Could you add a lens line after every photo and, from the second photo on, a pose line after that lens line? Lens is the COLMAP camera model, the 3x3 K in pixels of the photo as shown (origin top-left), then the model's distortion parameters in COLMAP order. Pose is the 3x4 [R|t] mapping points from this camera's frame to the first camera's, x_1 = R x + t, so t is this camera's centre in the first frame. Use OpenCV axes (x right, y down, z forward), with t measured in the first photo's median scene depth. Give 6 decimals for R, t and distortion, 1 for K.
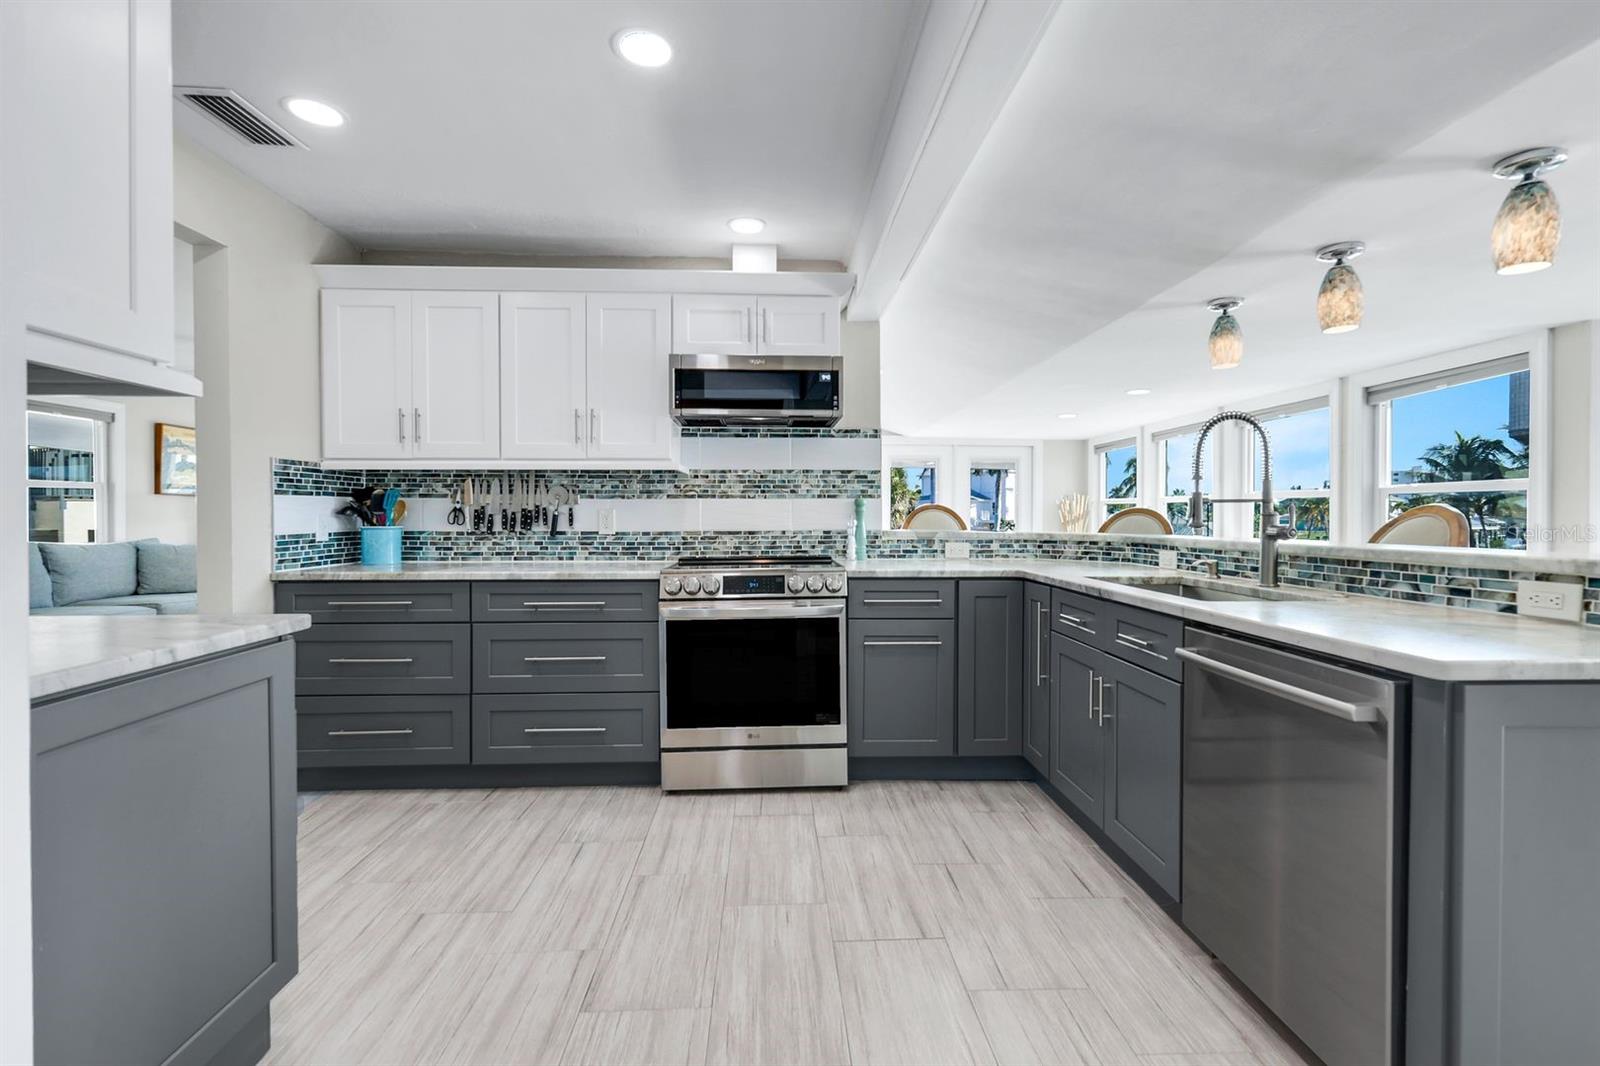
lens RADIAL K [[713.1, 0, 792.6], [0, 713.1, 523.2], [0, 0, 1]] dist [0.000343, -0.000037]
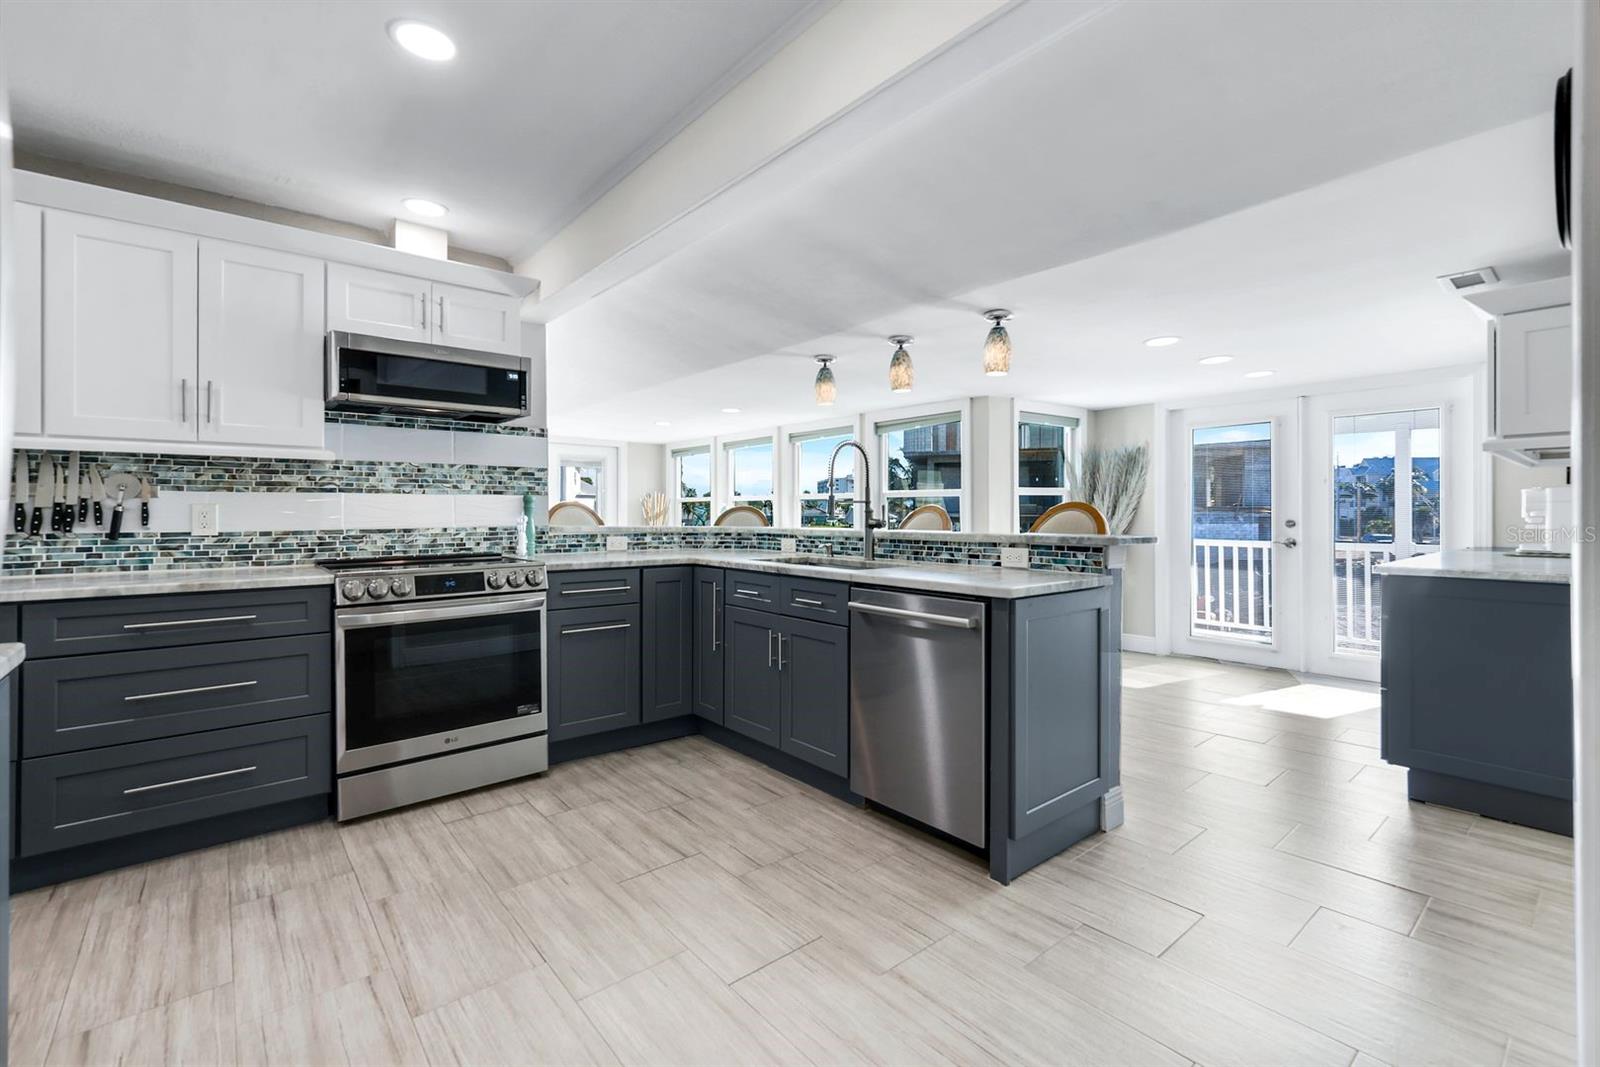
lens RADIAL K [[717.2, 0, 814.5], [0, 717.2, 507.9], [0, 0, 1]] dist [0.000164, 0.000663]
pose [[0.782863, 0.003050, 0.622187, -0.272999], [0.007007, 0.999881, -0.013718, 0.000393], [-0.622155, 0.015099, 0.782748, -0.072410]]
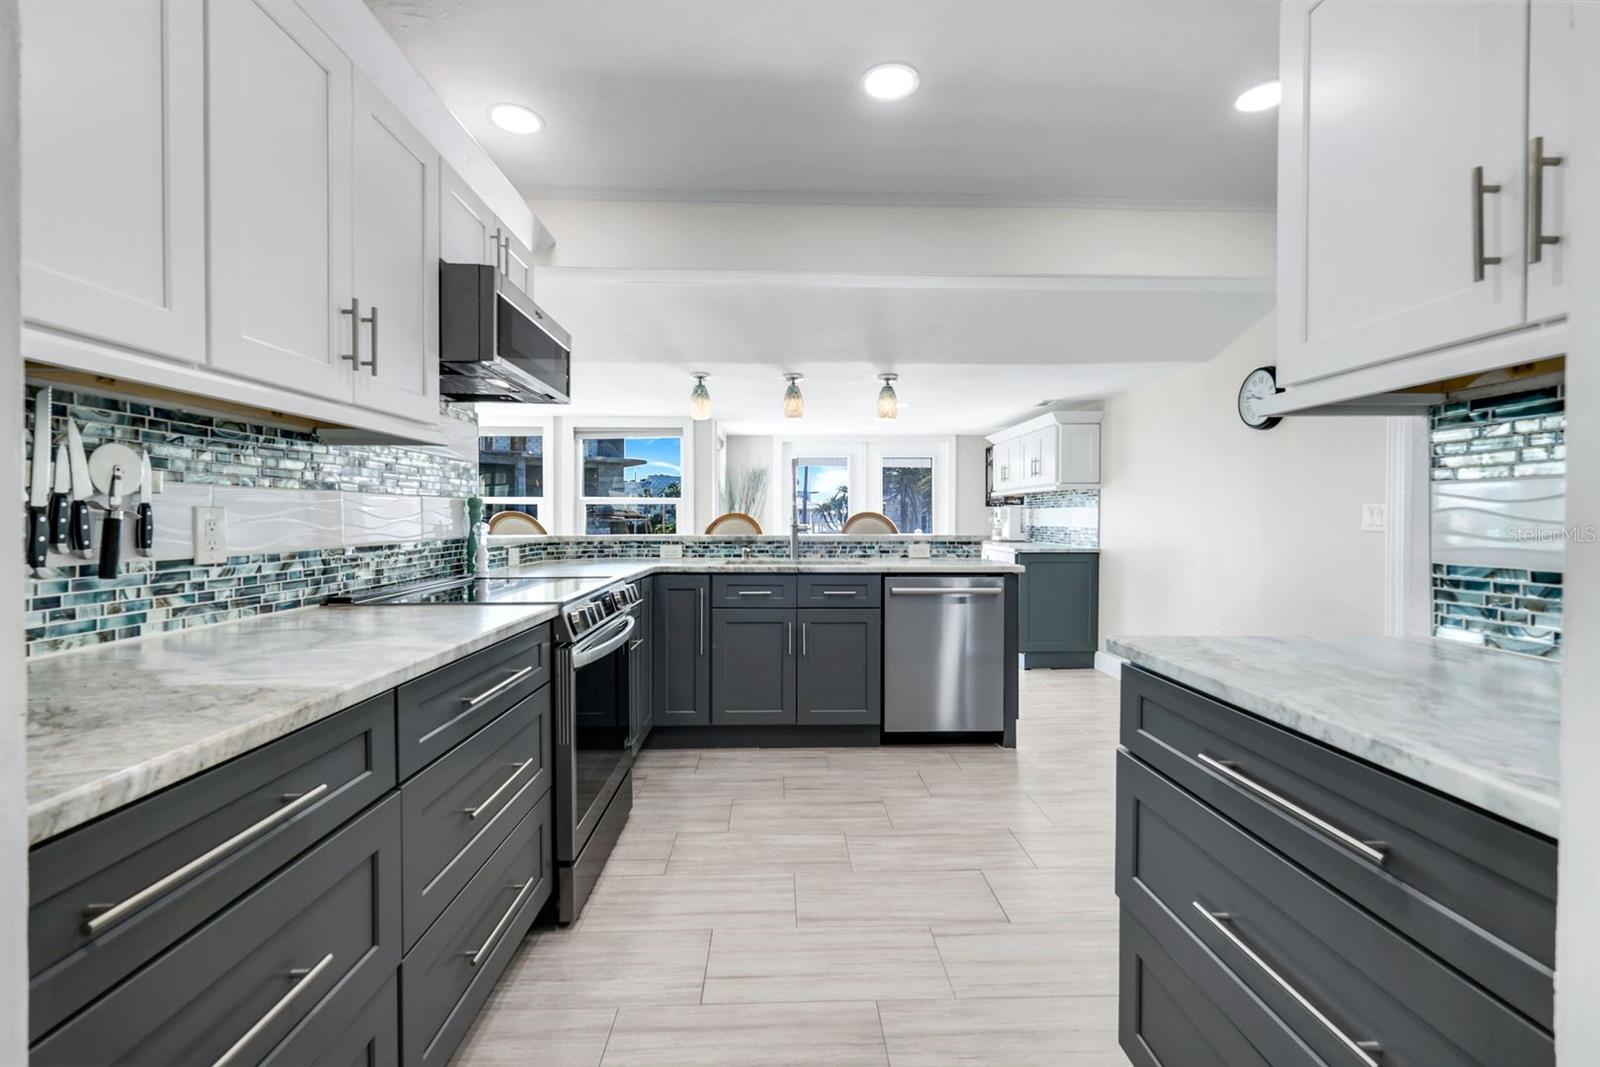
lens RADIAL K [[703.6, 0, 830.1], [0, 703.6, 521.4], [0, 0, 1]] dist [0.002081, 0.000129]
pose [[-0.025090, -0.005651, 0.999669, -0.854998], [0.009399, 0.999938, 0.005889, -0.011842], [-0.999641, 0.009544, -0.025035, 0.759346]]
